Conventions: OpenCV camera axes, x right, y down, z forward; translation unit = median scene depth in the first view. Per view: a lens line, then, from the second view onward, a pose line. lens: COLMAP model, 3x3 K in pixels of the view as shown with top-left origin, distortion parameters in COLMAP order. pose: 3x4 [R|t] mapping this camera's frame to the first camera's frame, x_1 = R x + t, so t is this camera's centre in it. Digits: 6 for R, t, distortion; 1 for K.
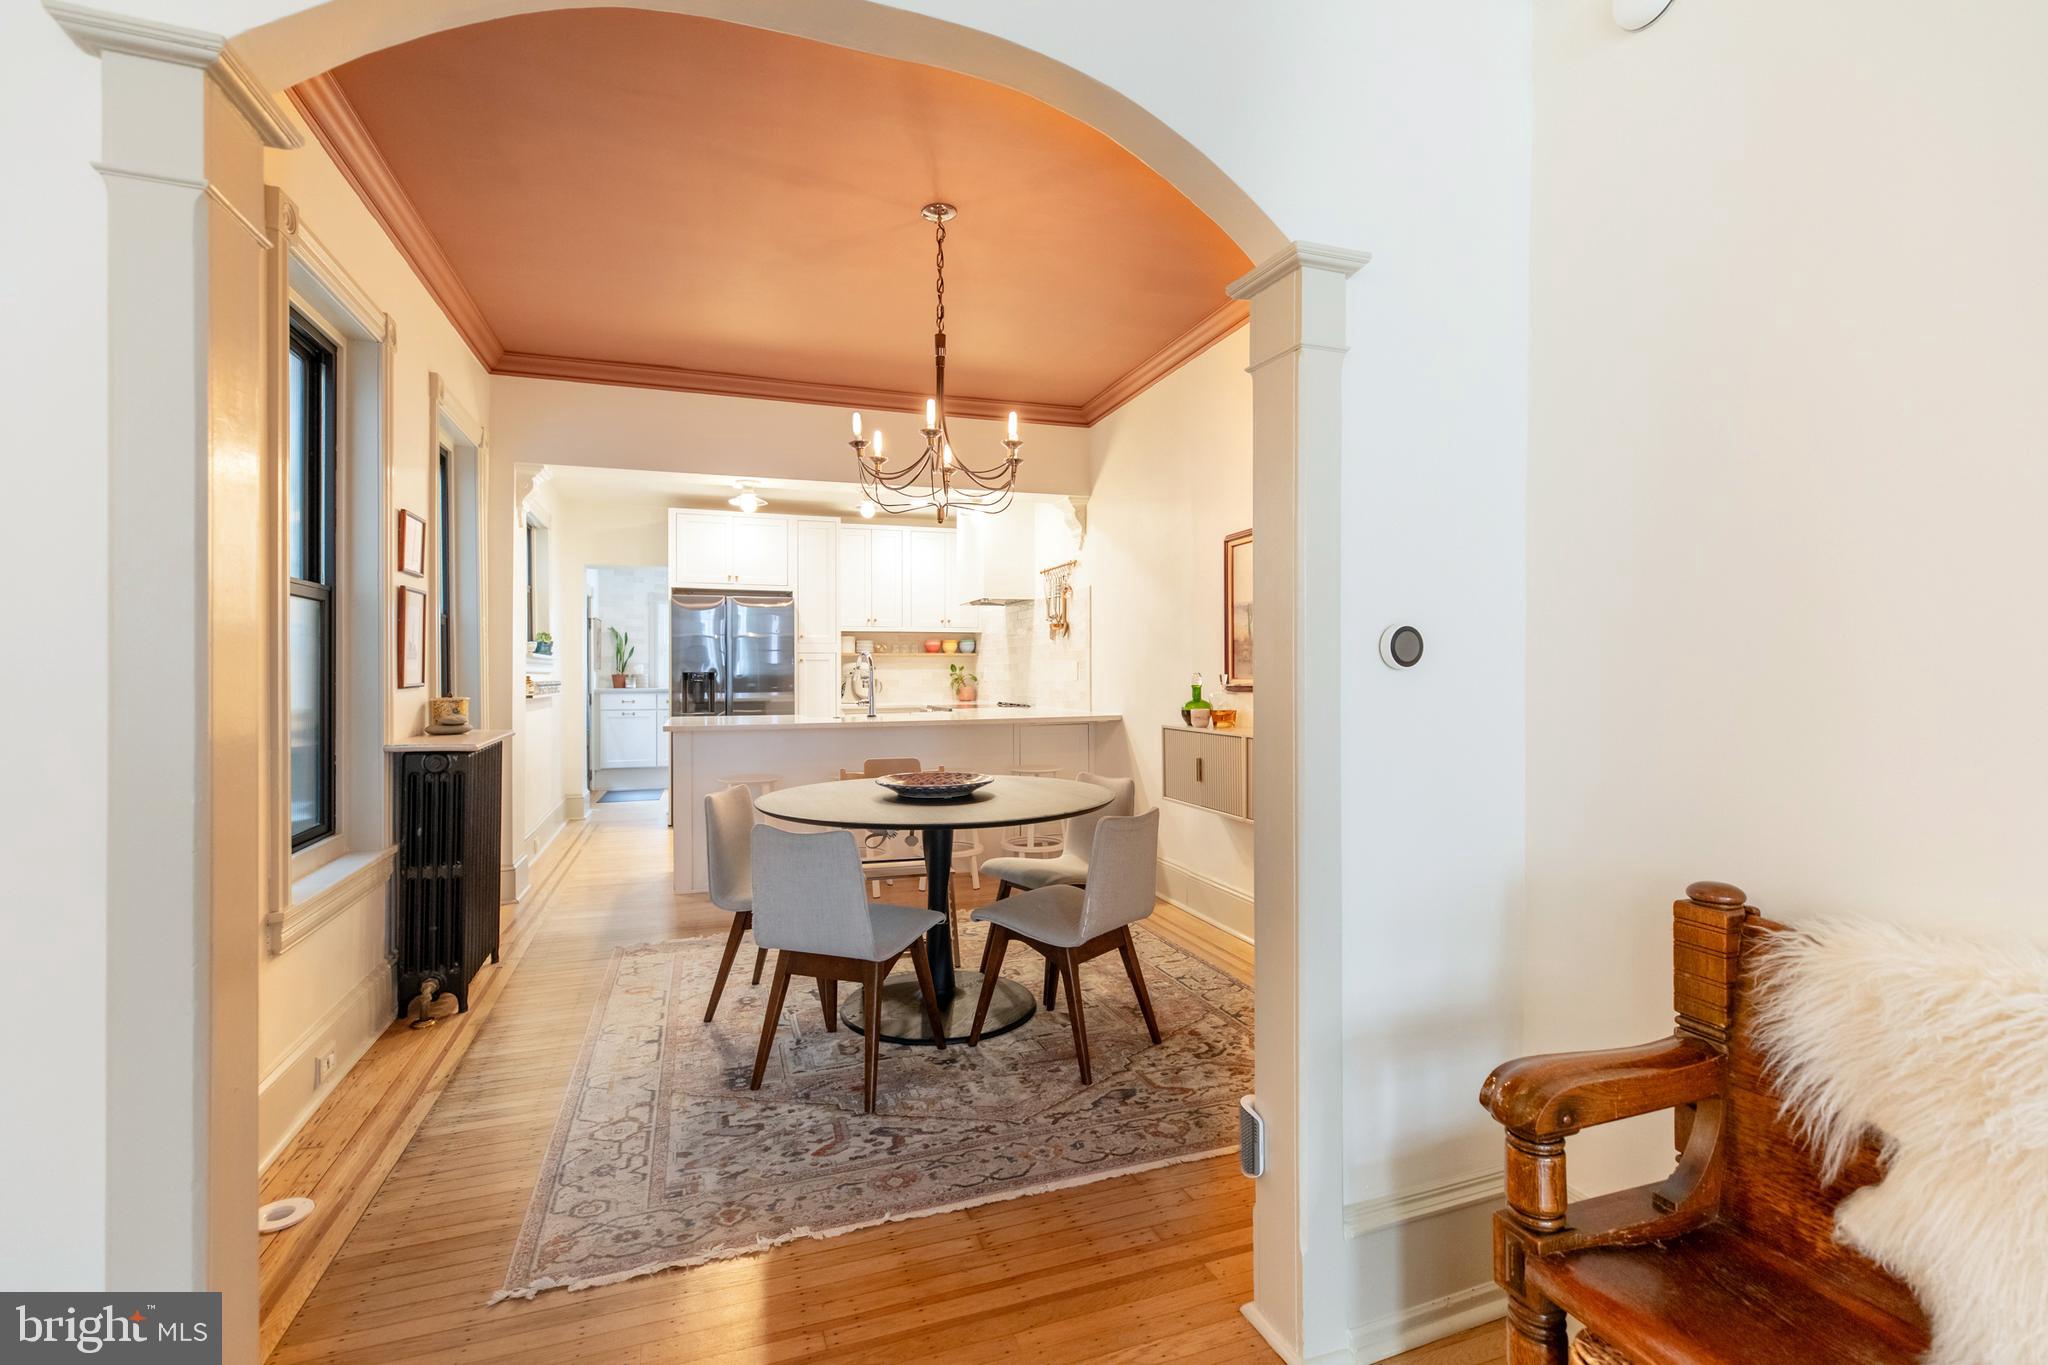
lens RADIAL K [[931.2, 0, 1015.3], [0, 931.2, 673.9], [0, 0, 1]] dist [0.000822, 0.000042]
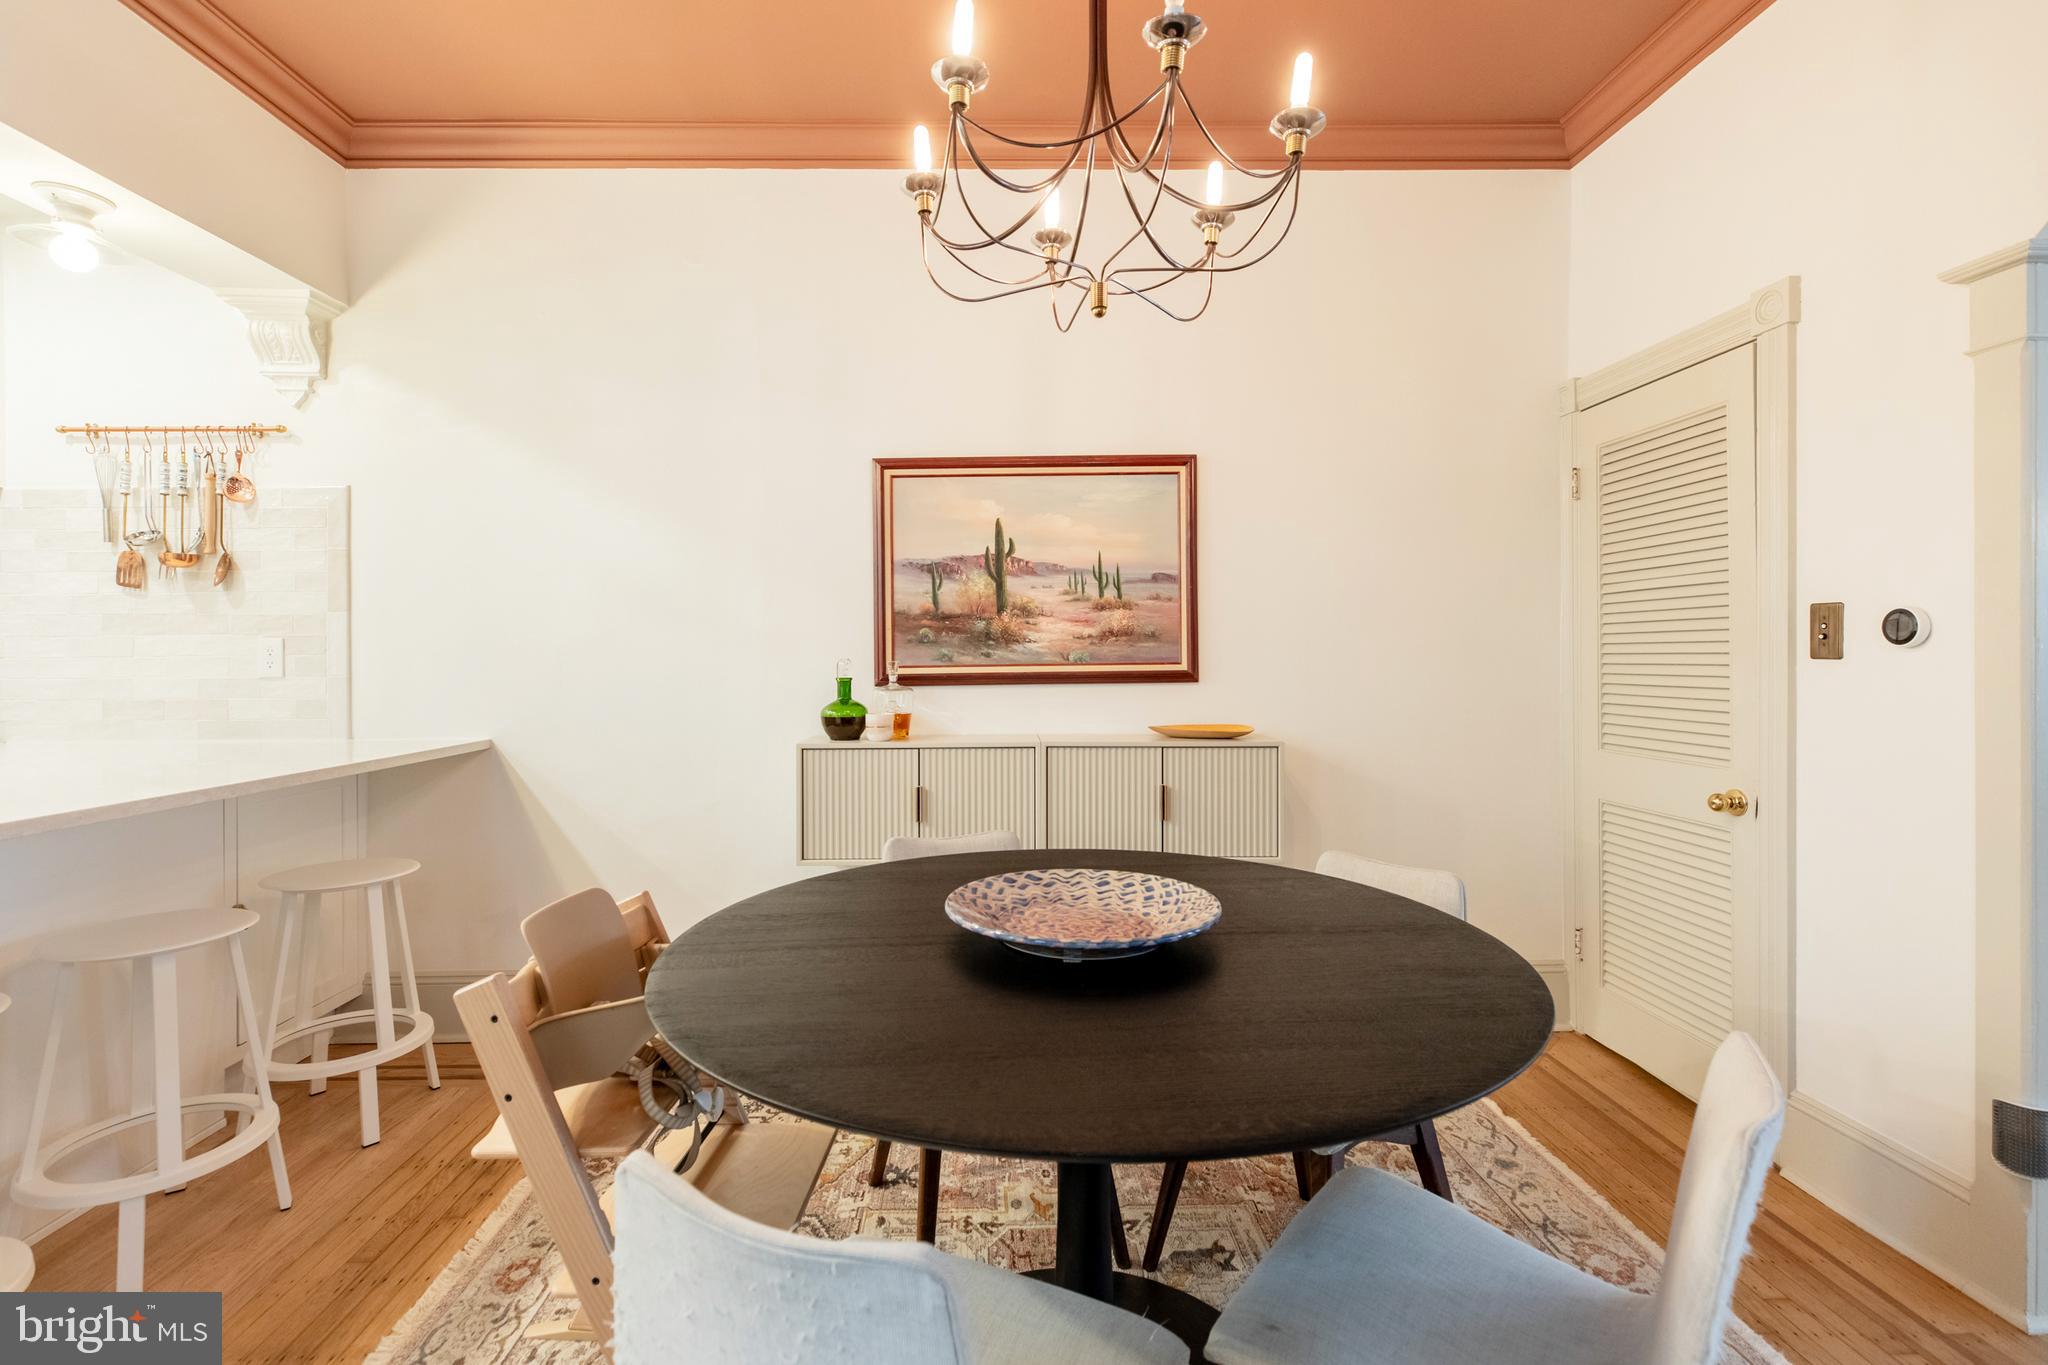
lens RADIAL K [[933.2, 0, 1002.0], [0, 933.2, 661.1], [0, 0, 1]] dist [0.000795, 0.000110]
pose [[0.295984, 0.002075, 0.955191, -0.393885], [0.005401, 0.999978, -0.003846, 0.003399], [-0.955178, 0.006298, 0.295967, 0.699708]]
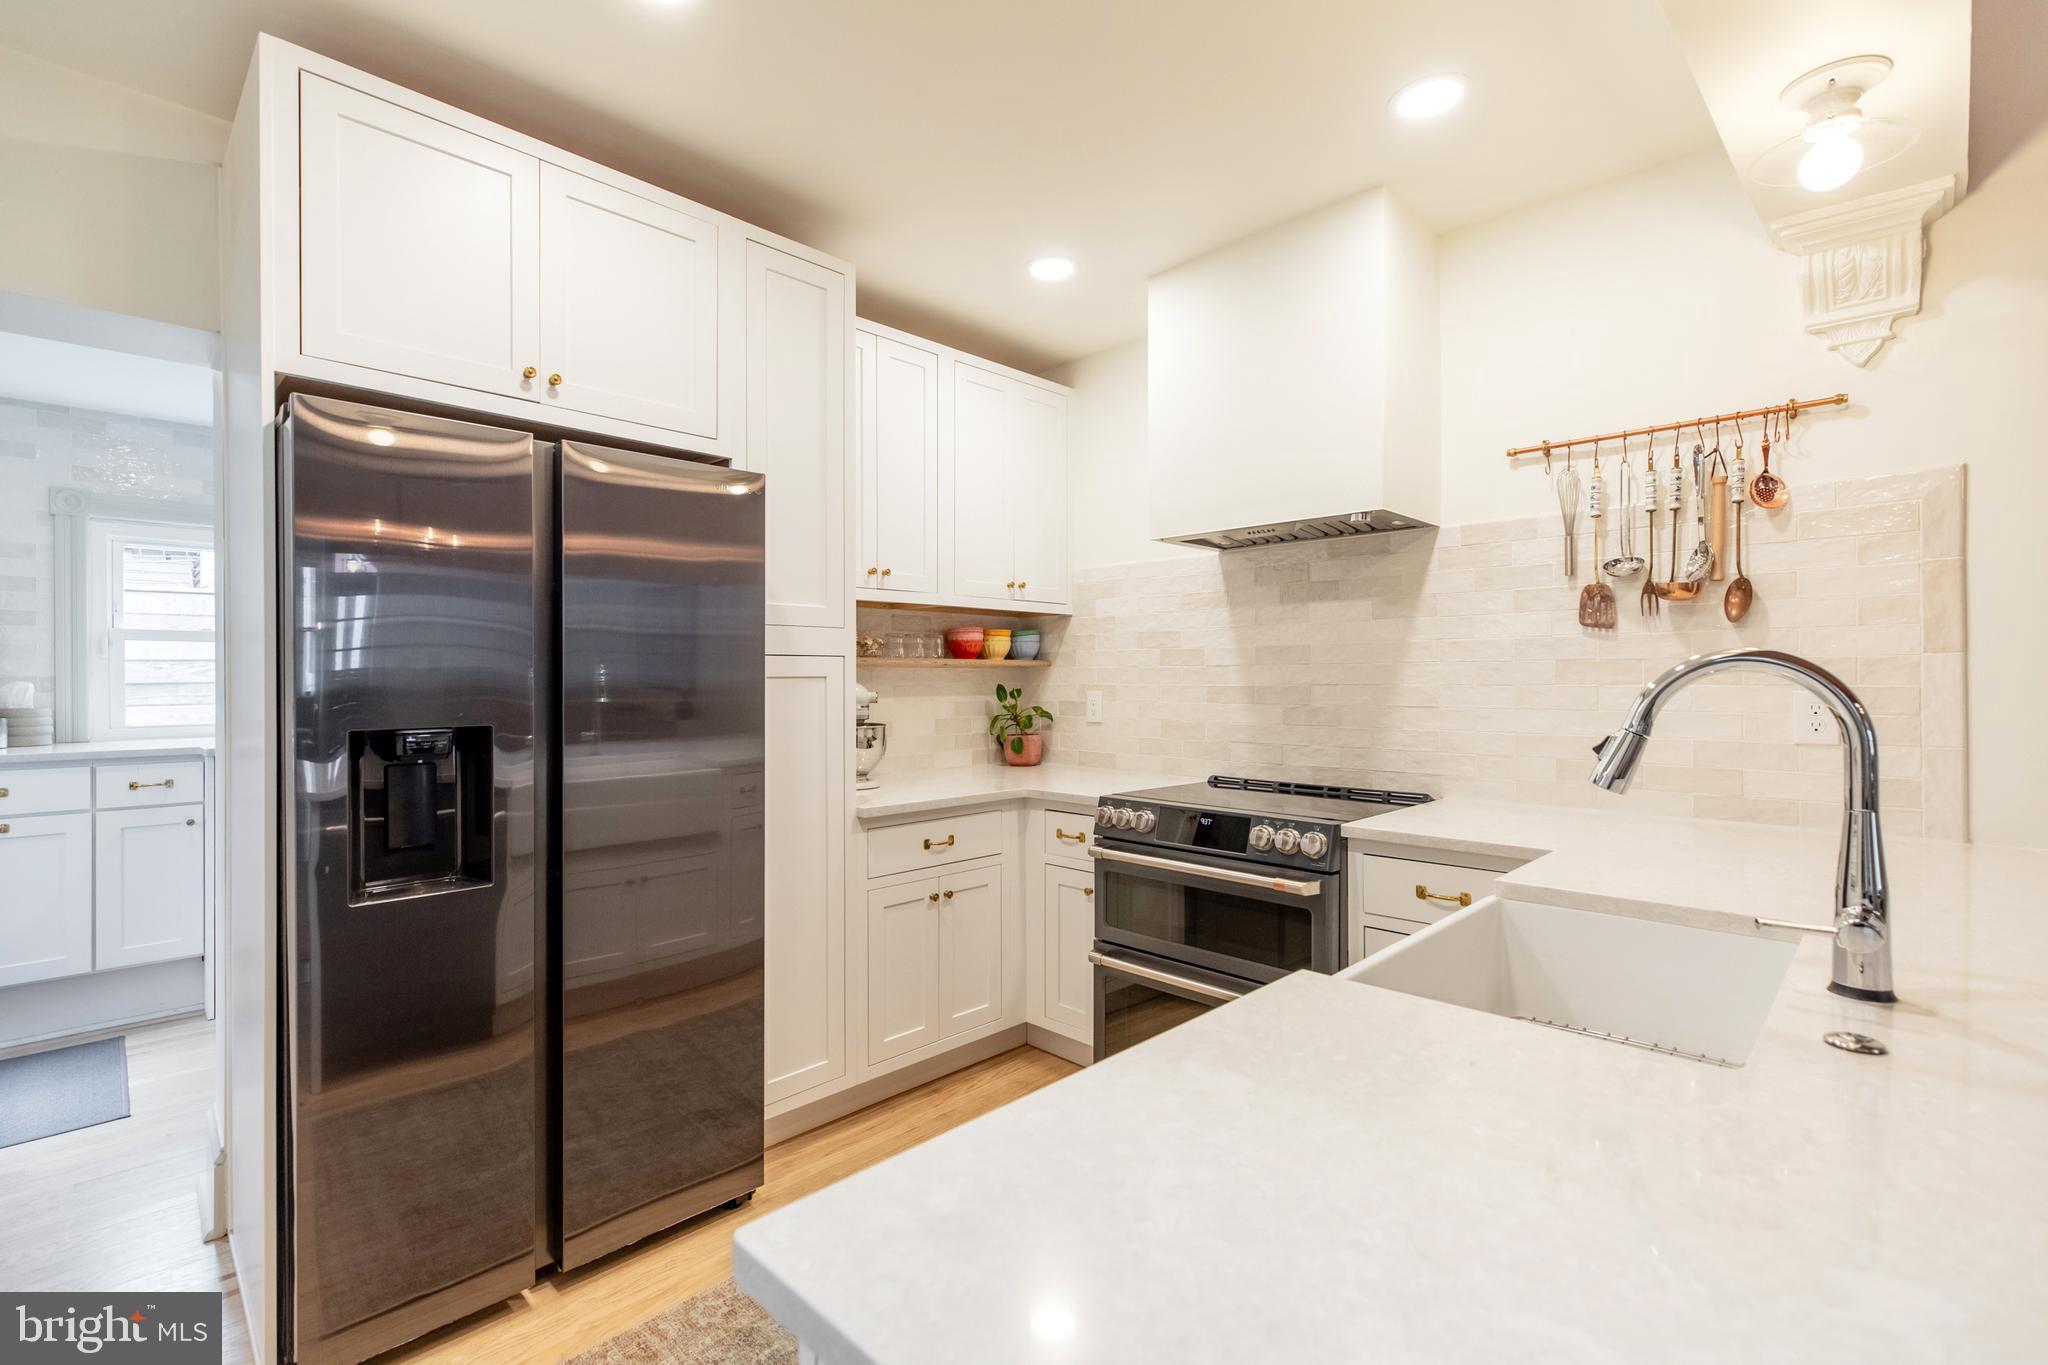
lens RADIAL K [[918.9, 0, 1001.9], [0, 918.9, 681.9], [0, 0, 1]] dist [0.002068, -0.000364]
pose [[0.895228, 0.001120, 0.445607, -0.504364], [-0.001426, 0.999999, 0.000352, -0.022629], [-0.445606, -0.000950, 0.895229, 1.158130]]
